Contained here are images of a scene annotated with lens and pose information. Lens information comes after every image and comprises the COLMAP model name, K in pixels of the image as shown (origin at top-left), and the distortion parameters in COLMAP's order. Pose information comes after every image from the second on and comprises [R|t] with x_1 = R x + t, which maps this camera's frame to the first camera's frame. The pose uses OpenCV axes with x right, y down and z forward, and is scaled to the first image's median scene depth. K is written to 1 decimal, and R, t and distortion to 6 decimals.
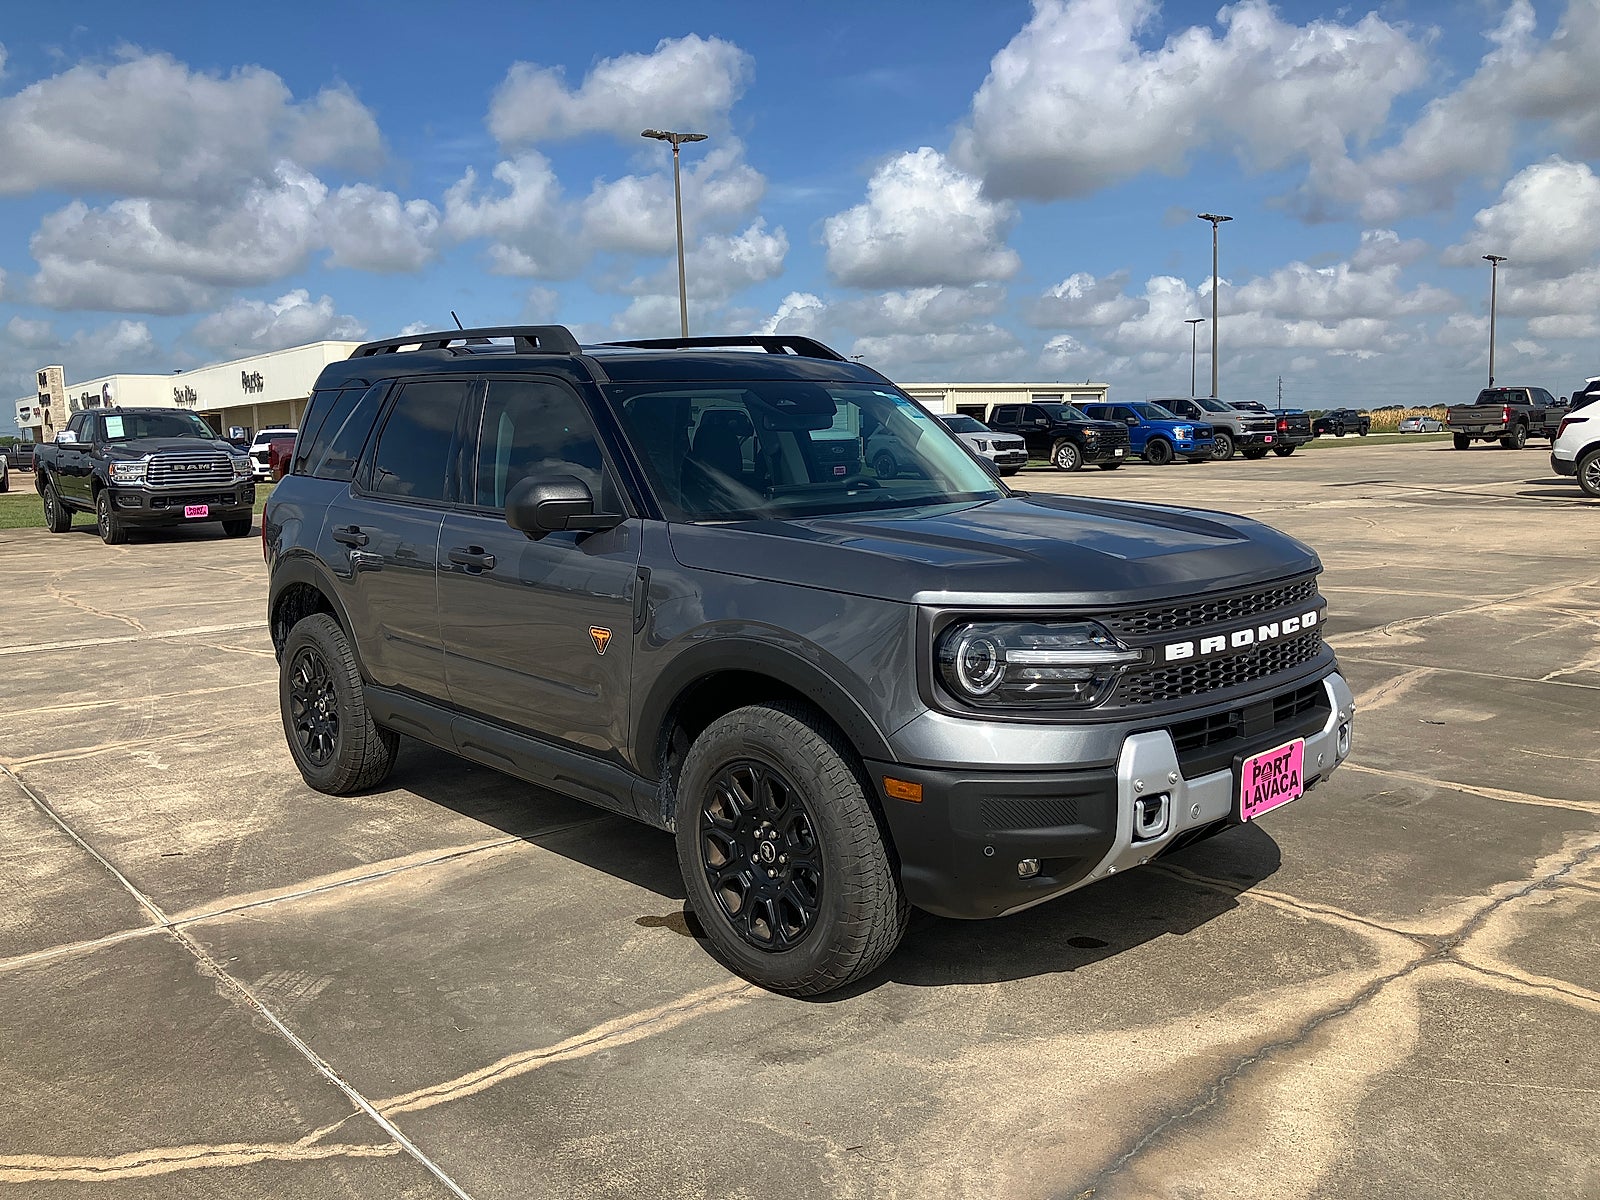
lens RADIAL K [[1331.5, 0, 793.7], [0, 1331.5, 607.6], [0, 0, 1]] dist [-0.000719, 0.016009]
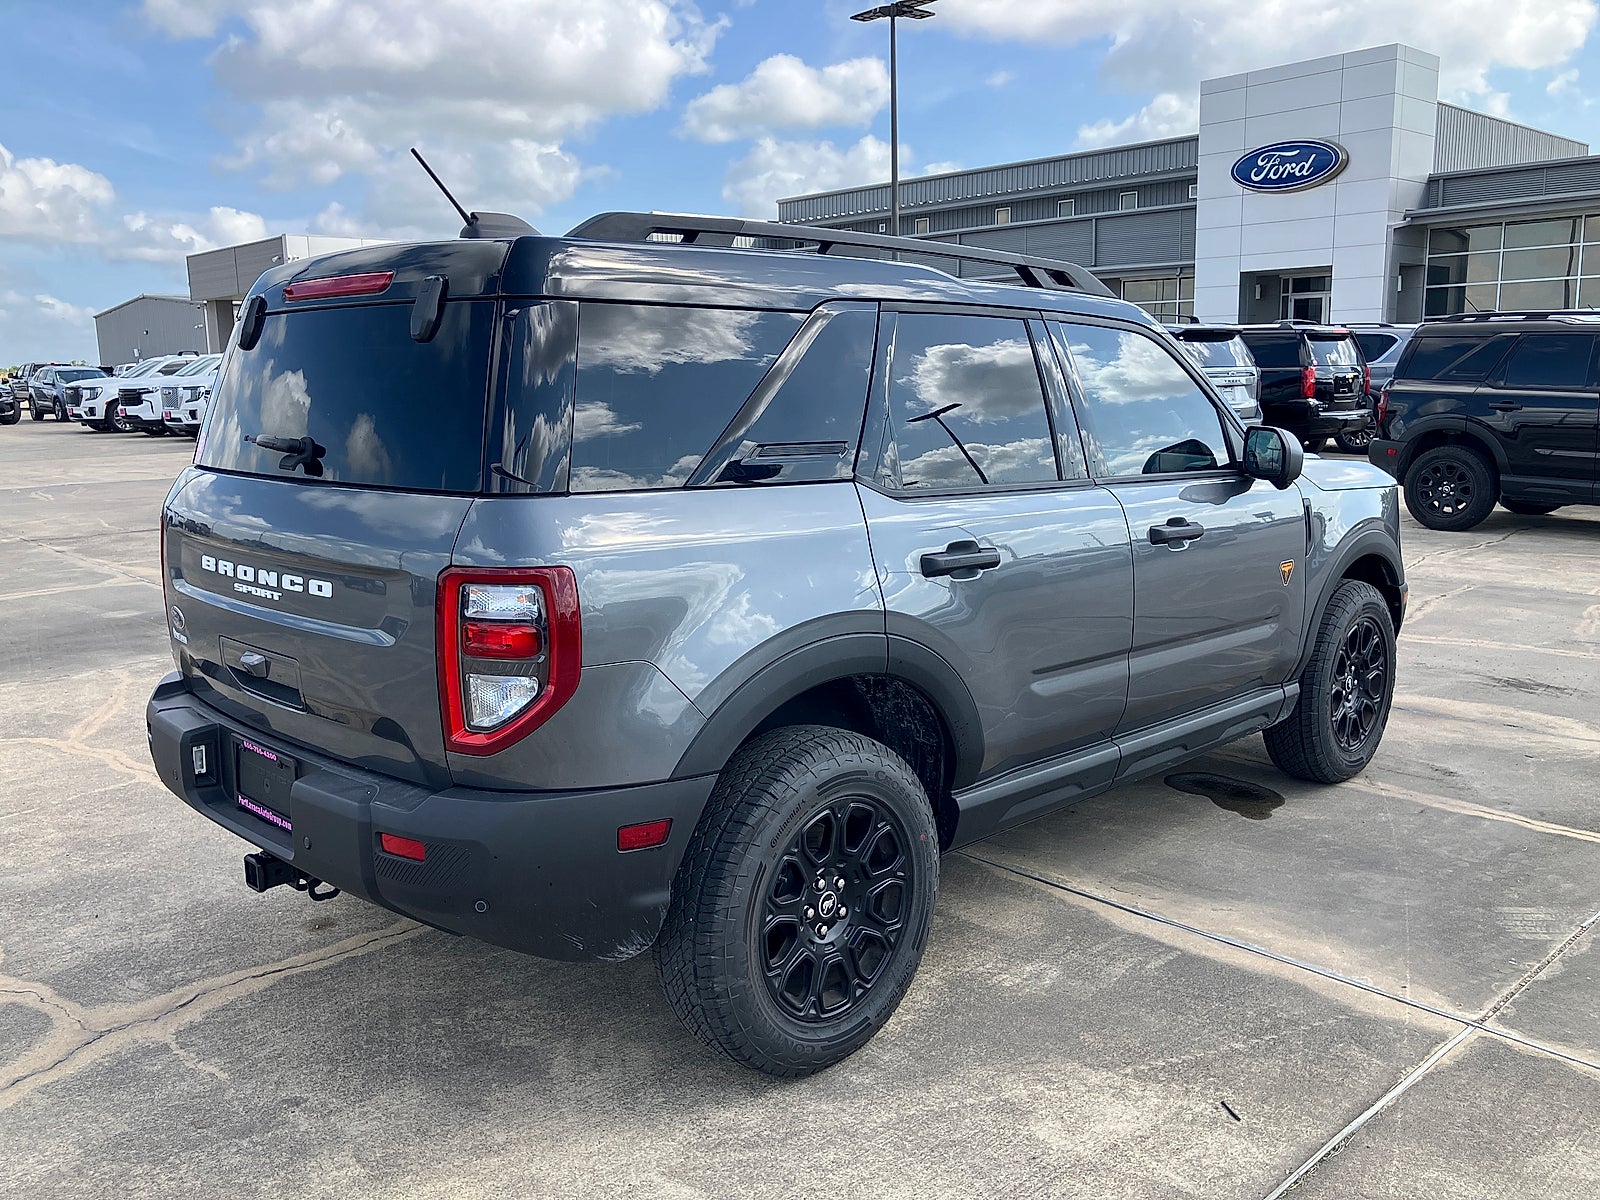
lens RADIAL K [[1331.5, 0, 793.7], [0, 1331.5, 607.6], [0, 0, 1]] dist [-0.000719, 0.016009]
pose [[-0.049713, -0.152645, 0.987030, -1.304445], [0.149930, 0.975913, 0.158478, -0.195391], [-0.987446, 0.155863, -0.025630, 1.528203]]
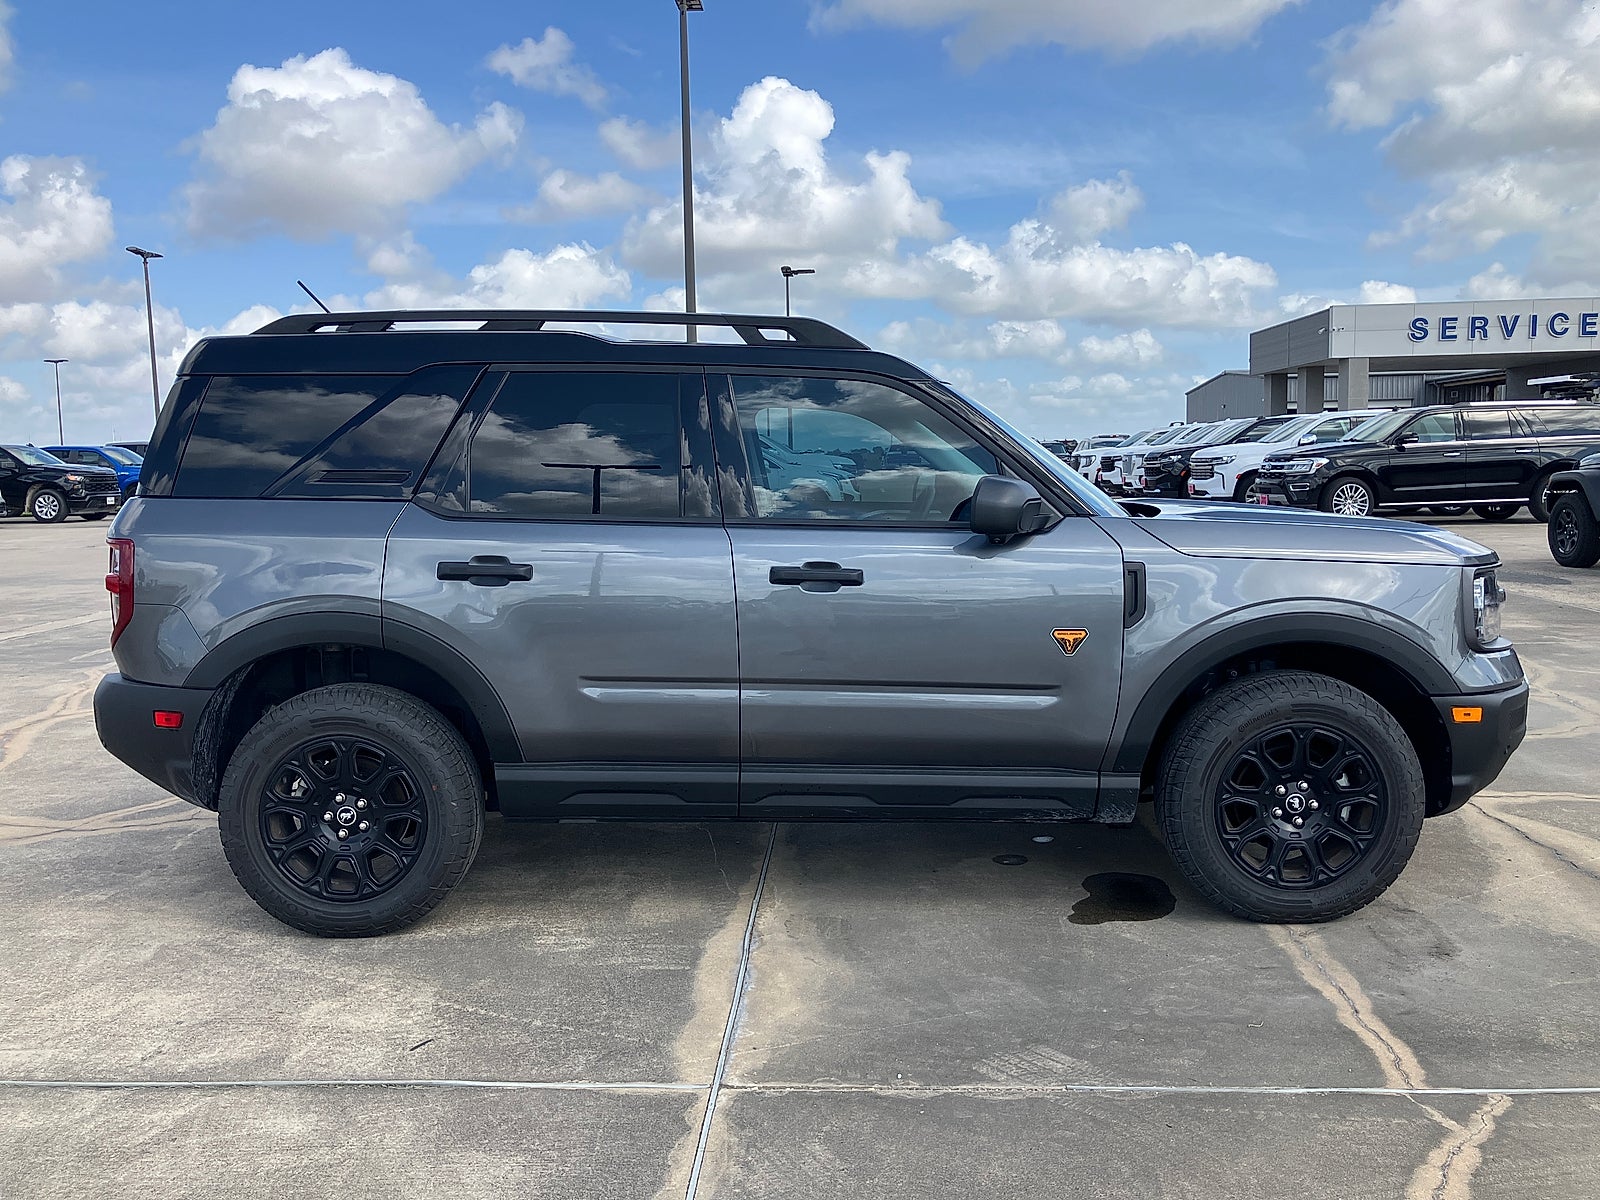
lens RADIAL K [[1331.5, 0, 793.7], [0, 1331.5, 607.6], [0, 0, 1]] dist [-0.000719, 0.016009]
pose [[0.677127, -0.069050, 0.732619, -1.071201], [0.097449, 0.995234, 0.003734, -0.025365], [-0.729385, 0.068864, 0.680629, 0.504722]]
